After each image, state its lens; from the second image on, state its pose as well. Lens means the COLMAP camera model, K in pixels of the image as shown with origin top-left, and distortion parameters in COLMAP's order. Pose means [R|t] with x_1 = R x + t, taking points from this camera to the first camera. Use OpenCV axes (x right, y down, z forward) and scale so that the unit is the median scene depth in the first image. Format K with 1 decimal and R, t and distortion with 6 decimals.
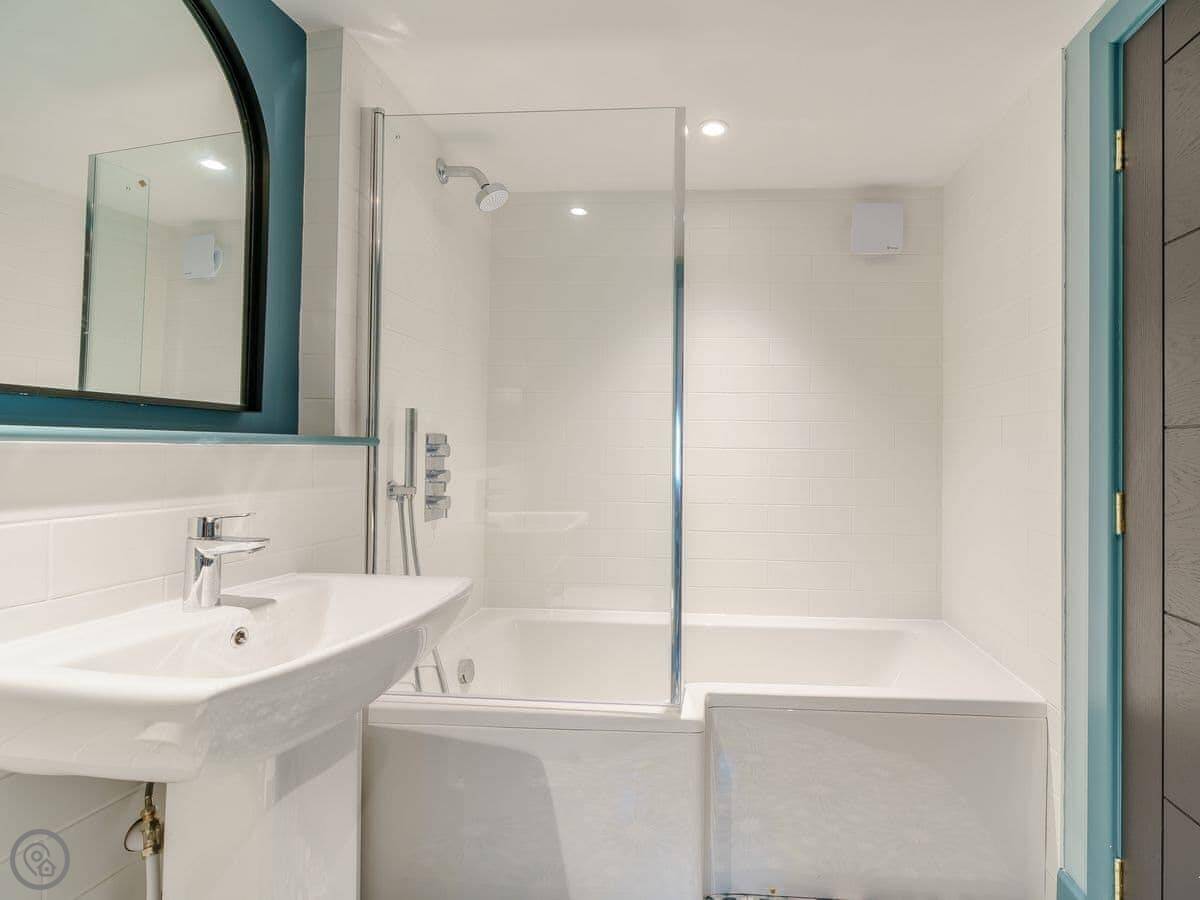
lens RADIAL K [[618.2, 0, 679.0], [0, 618.2, 455.2], [0, 0, 1]] dist [-0.001885, 0.000378]
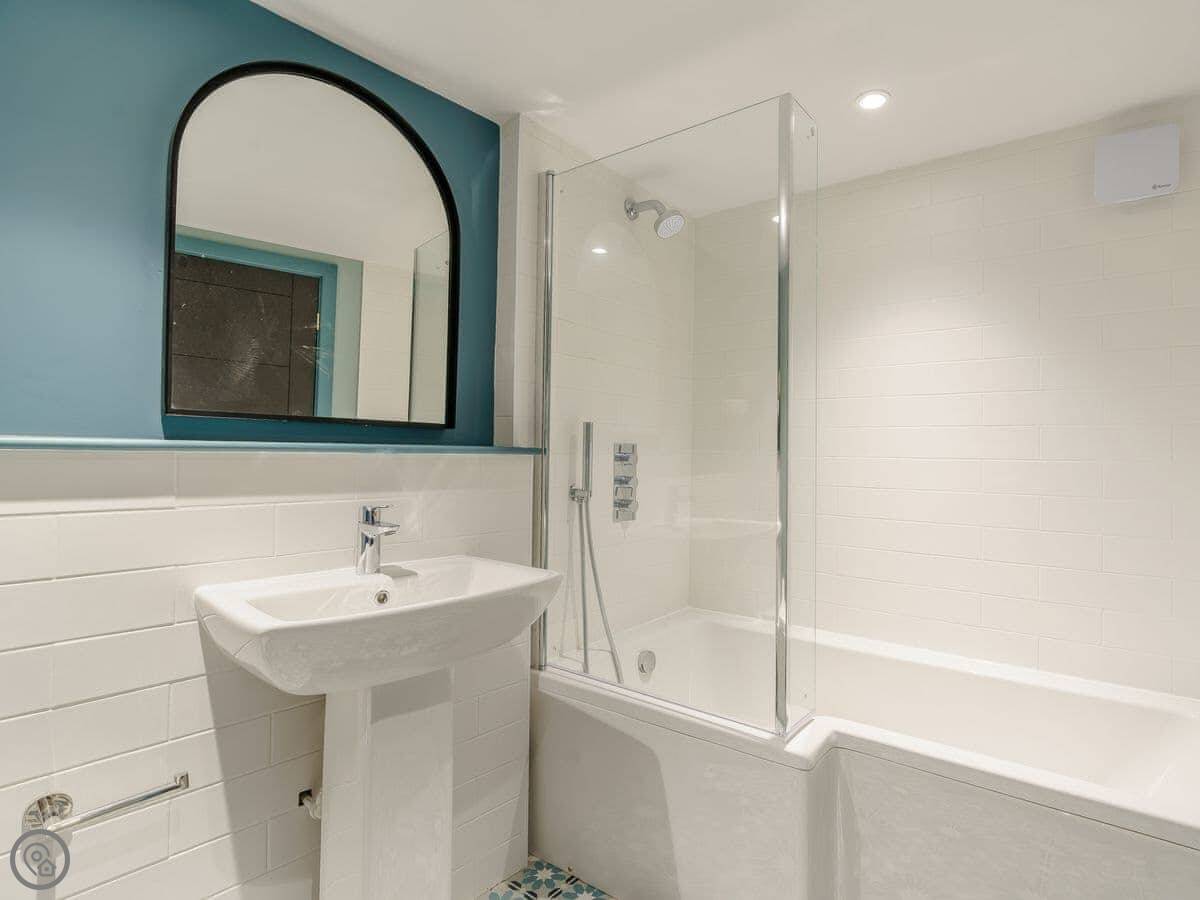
lens RADIAL K [[618.2, 0, 679.0], [0, 618.2, 455.2], [0, 0, 1]] dist [-0.001885, 0.000378]
pose [[0.856701, 0.001823, -0.515810, 0.341197], [-0.009035, 0.999893, -0.011473, -0.003143], [0.515734, 0.014490, 0.856626, 0.118863]]
